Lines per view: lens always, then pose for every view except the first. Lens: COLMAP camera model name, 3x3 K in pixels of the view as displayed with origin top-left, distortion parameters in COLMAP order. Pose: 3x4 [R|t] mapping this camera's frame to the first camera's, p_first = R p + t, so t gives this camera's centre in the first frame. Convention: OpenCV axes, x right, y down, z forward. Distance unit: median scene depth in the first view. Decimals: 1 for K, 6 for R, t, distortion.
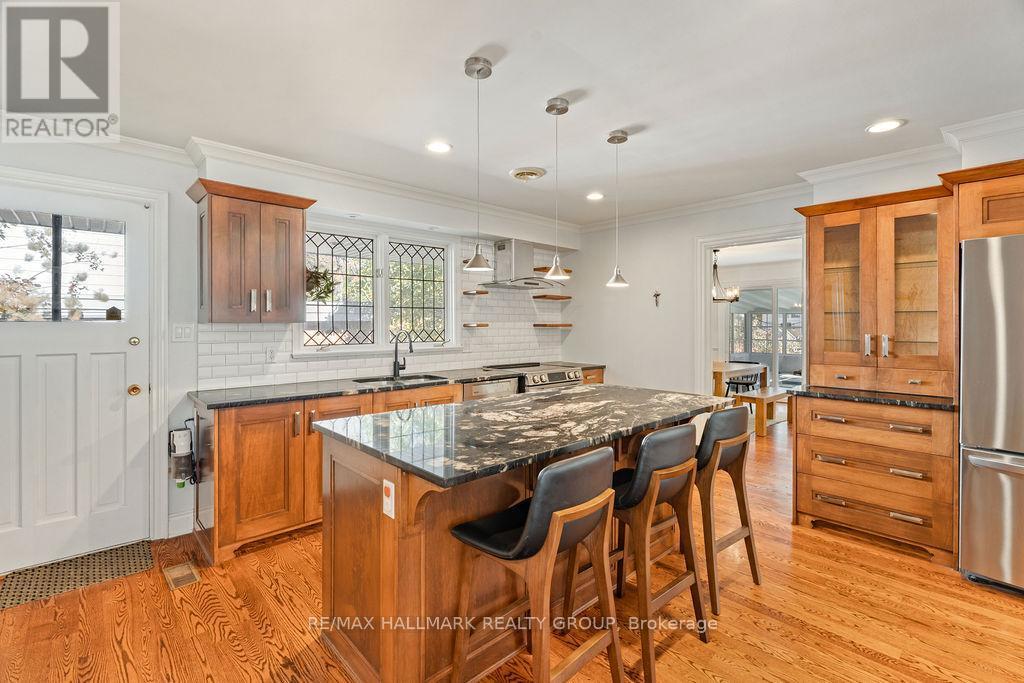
lens RADIAL K [[458.9, 0, 489.0], [0, 458.9, 325.8], [0, 0, 1]] dist [0.005998, -0.002071]
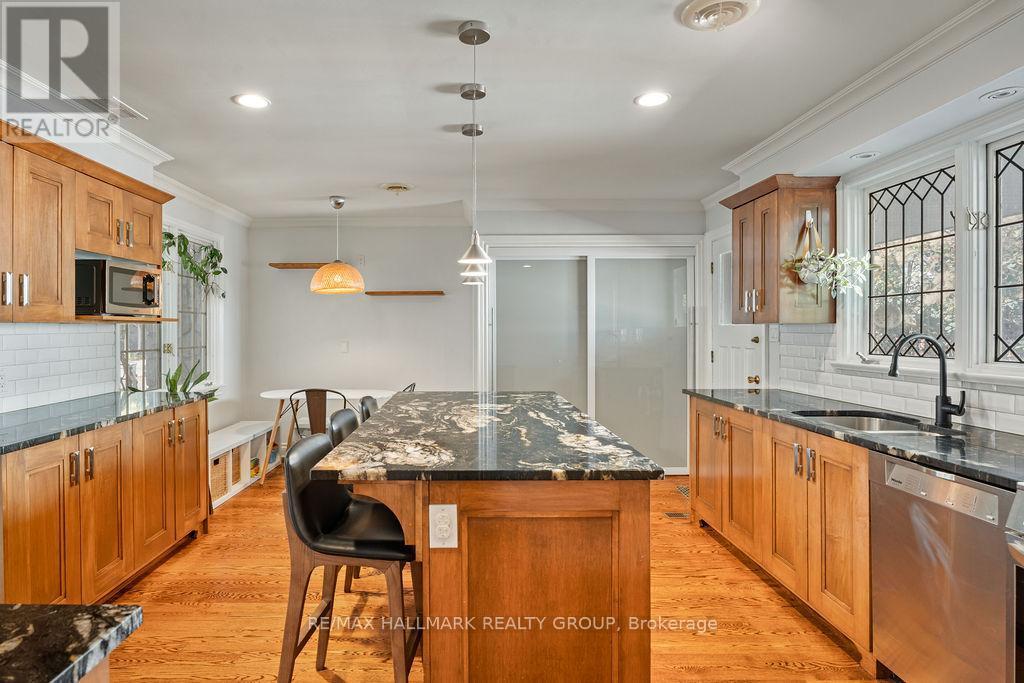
lens RADIAL K [[553.4, 0, 468.9], [0, 553.4, 332.2], [0, 0, 1]] dist [-0.008828, 0.001741]
pose [[-0.654648, 0.005066, -0.755917, 0.868920], [-0.000170, 0.999977, 0.006849, 0.003745], [0.755934, 0.004612, -0.654632, 1.439709]]
